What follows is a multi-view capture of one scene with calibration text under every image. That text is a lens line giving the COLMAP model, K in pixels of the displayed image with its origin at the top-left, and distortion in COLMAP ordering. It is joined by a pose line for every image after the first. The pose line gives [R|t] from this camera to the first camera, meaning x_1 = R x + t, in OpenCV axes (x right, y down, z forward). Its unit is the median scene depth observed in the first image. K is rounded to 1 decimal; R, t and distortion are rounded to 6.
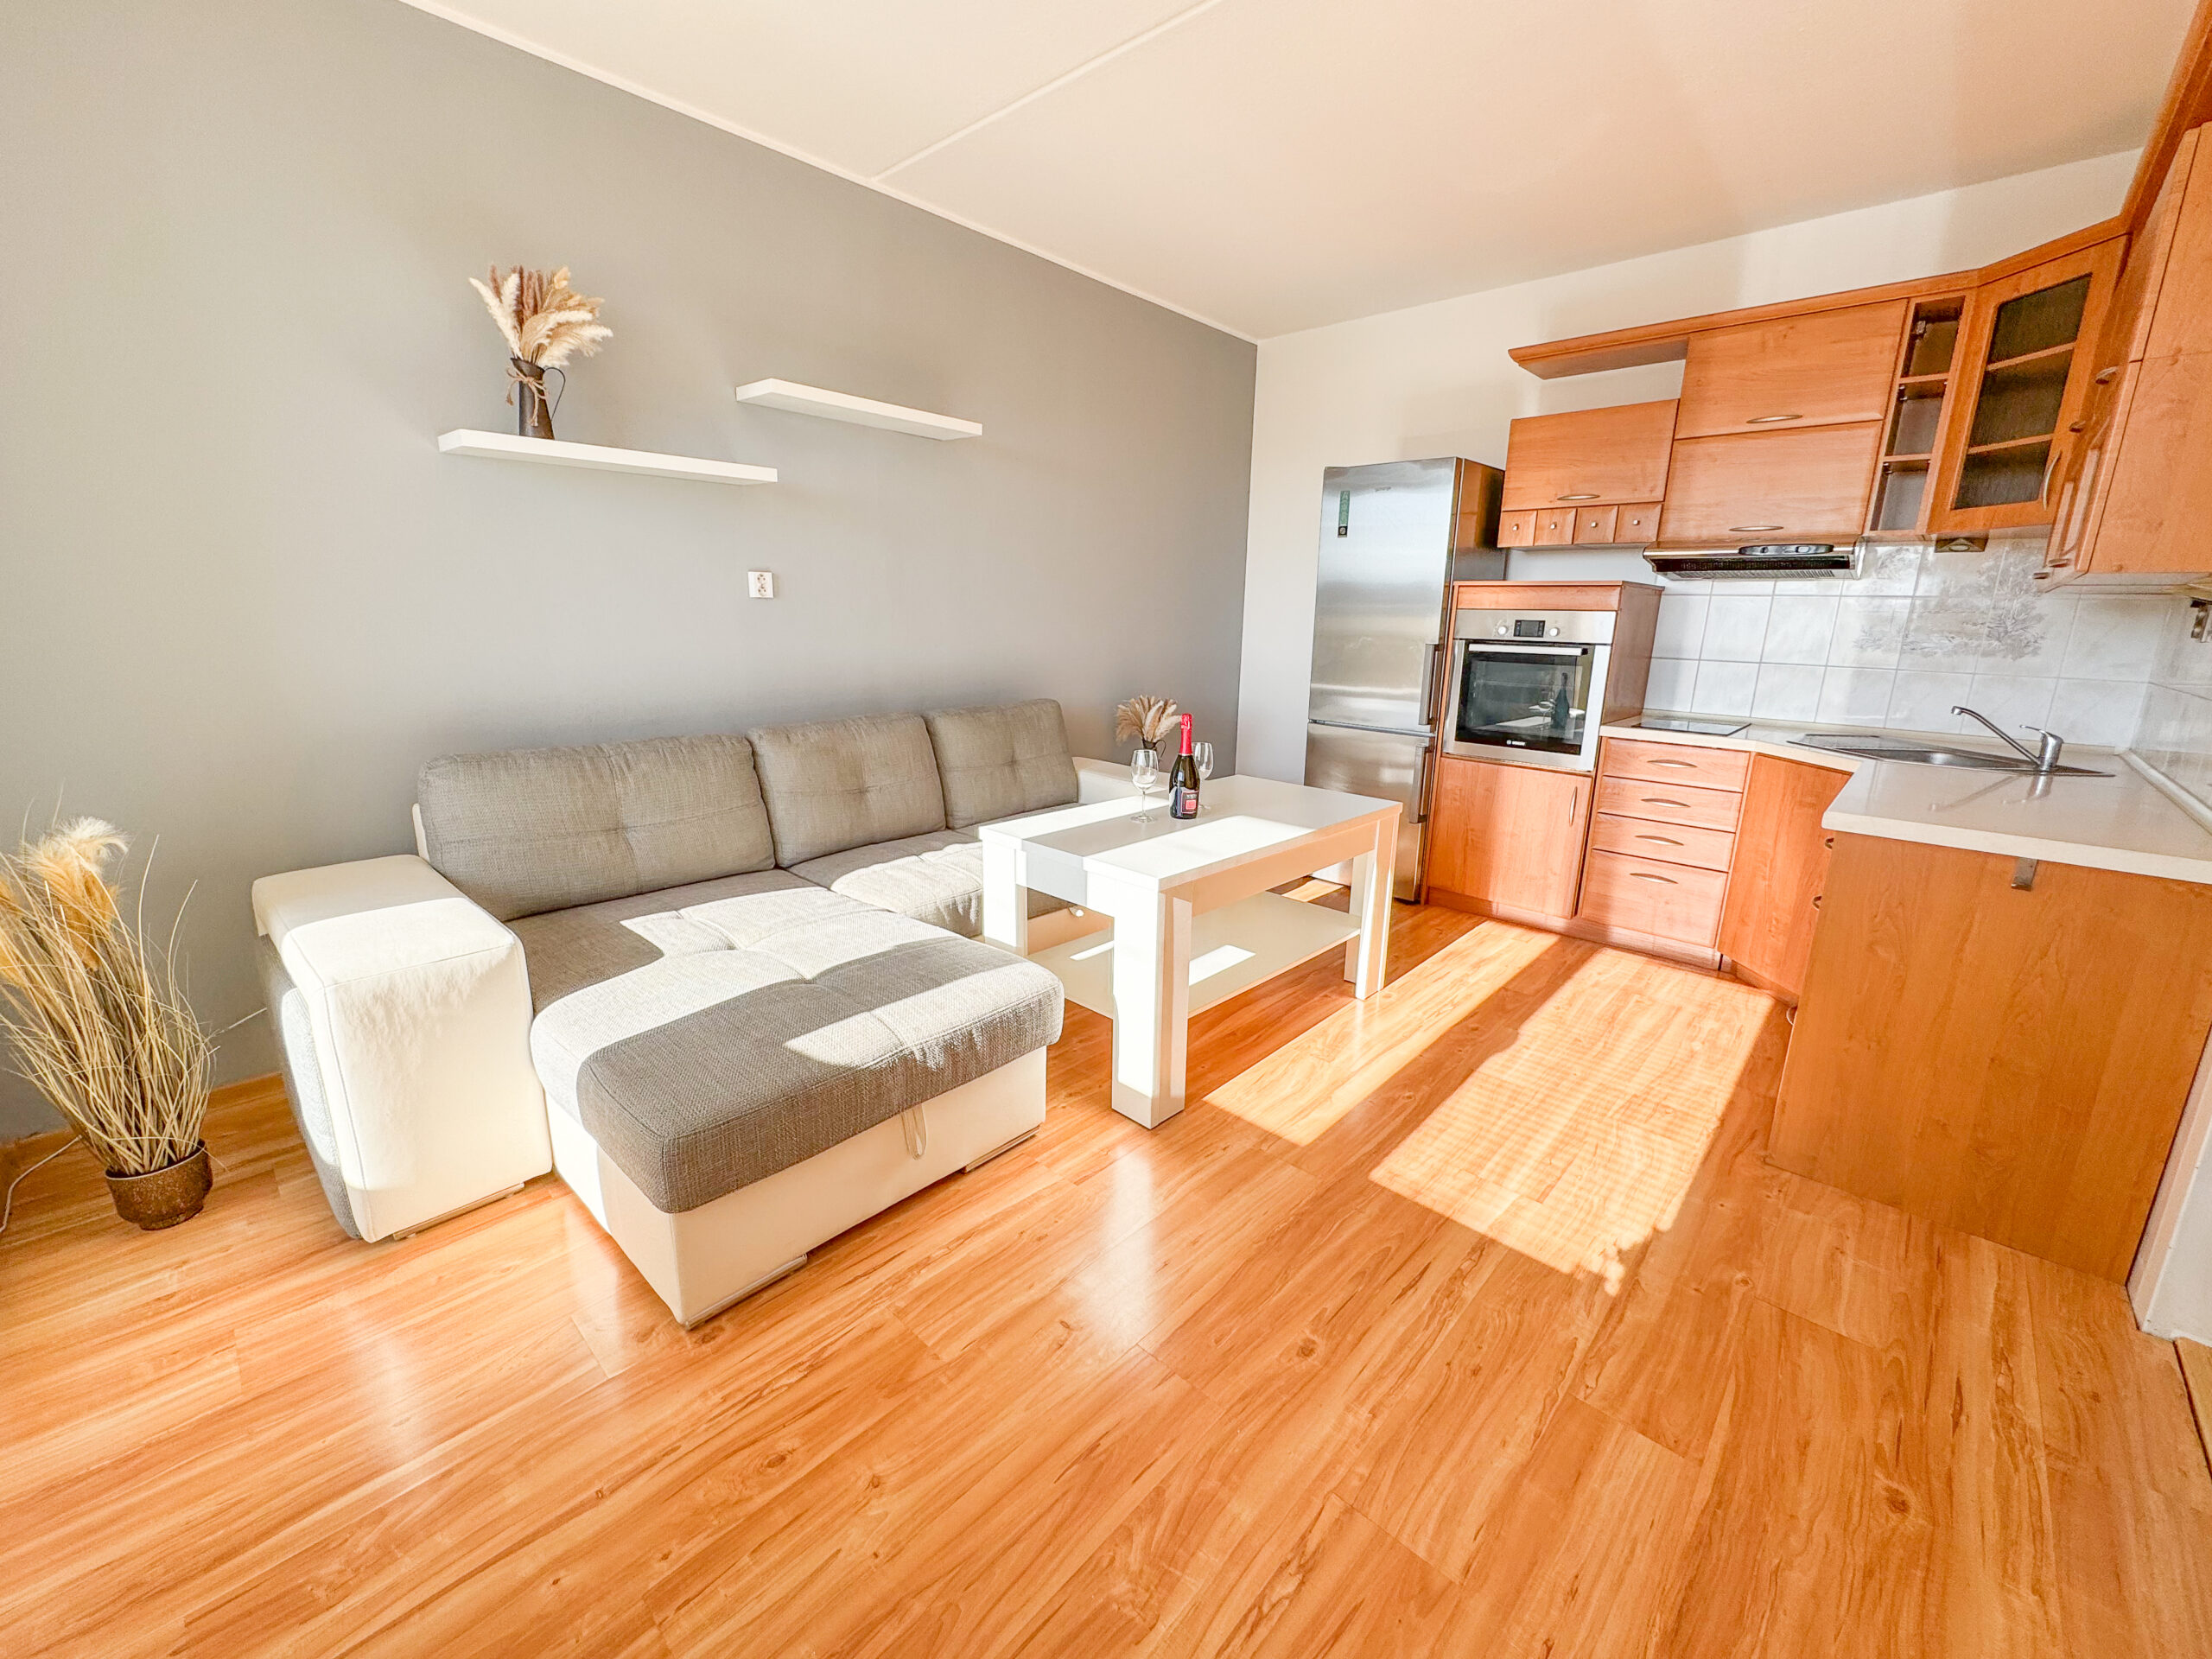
lens RADIAL K [[896.5, 0, 1104.4], [0, 896.5, 839.1], [0, 0, 1]] dist [0.001672, 0.000168]
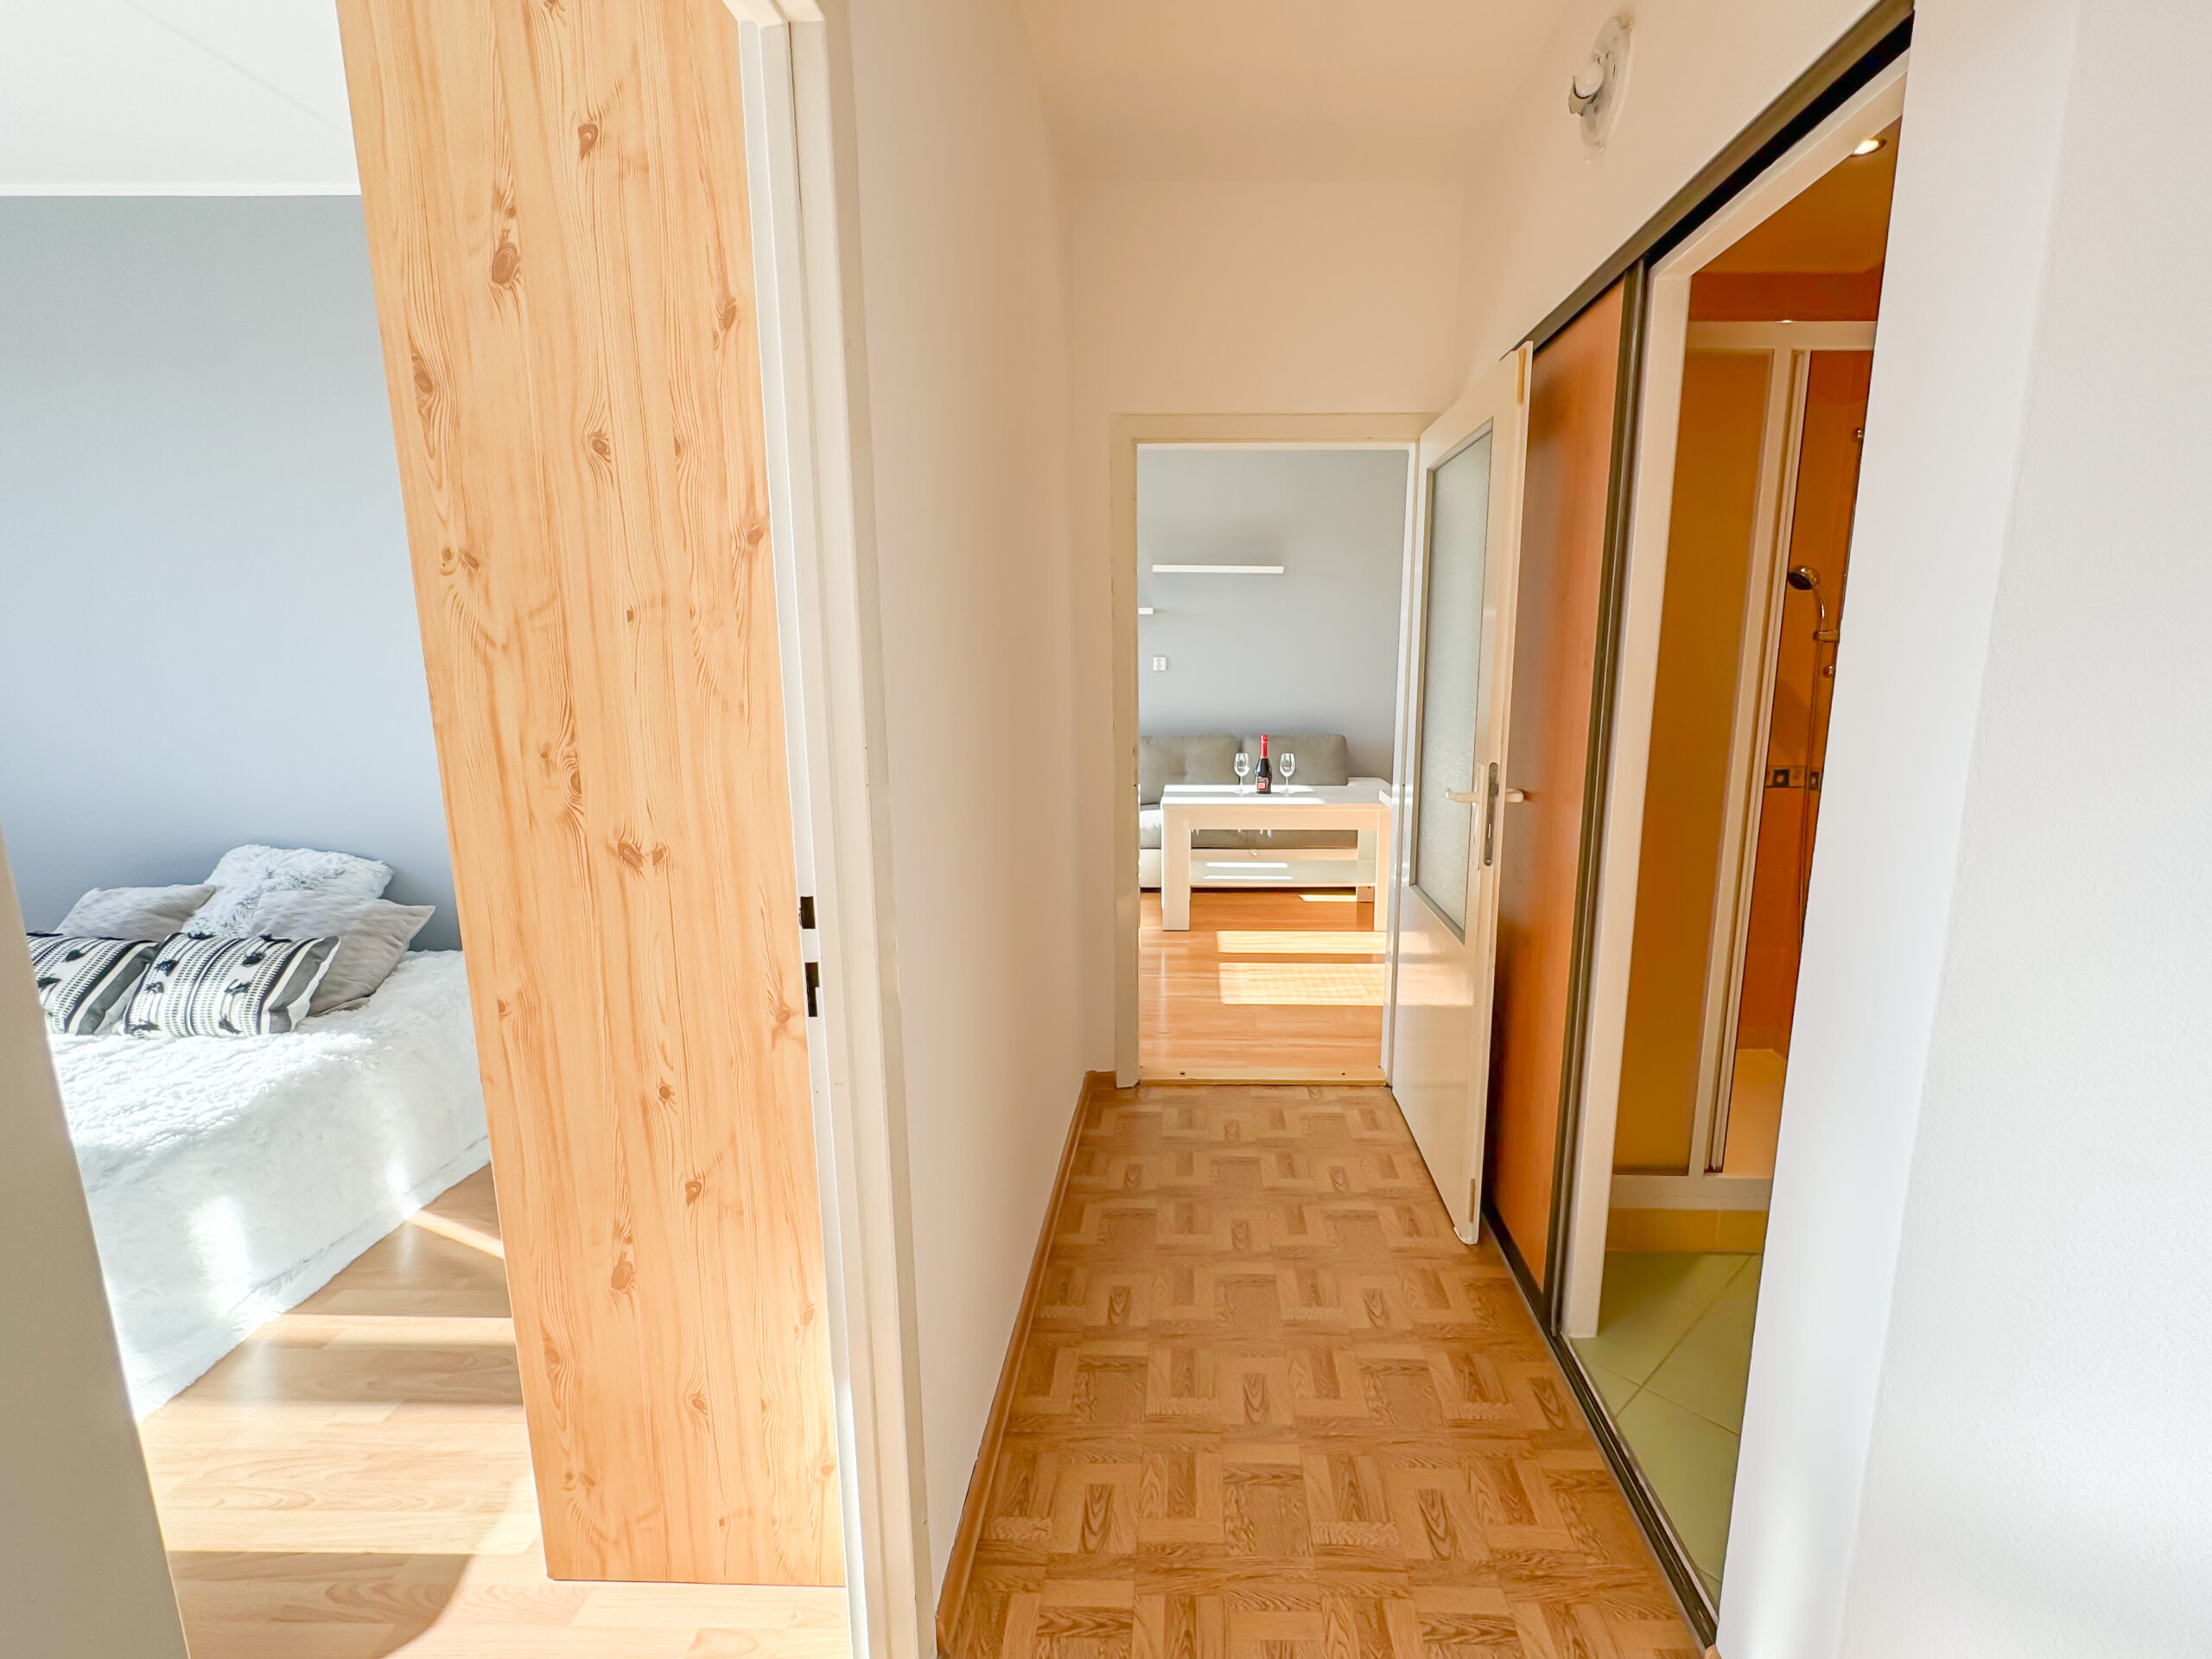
lens RADIAL K [[896.5, 0, 1108.2], [0, 896.5, 821.6], [0, 0, 1]] dist [0.001672, 0.000168]
pose [[0.667824, 0.111742, -0.735883, 1.014335], [-0.163393, 0.986560, 0.001526, 0.067394], [0.726164, 0.119219, 0.677107, -0.351332]]
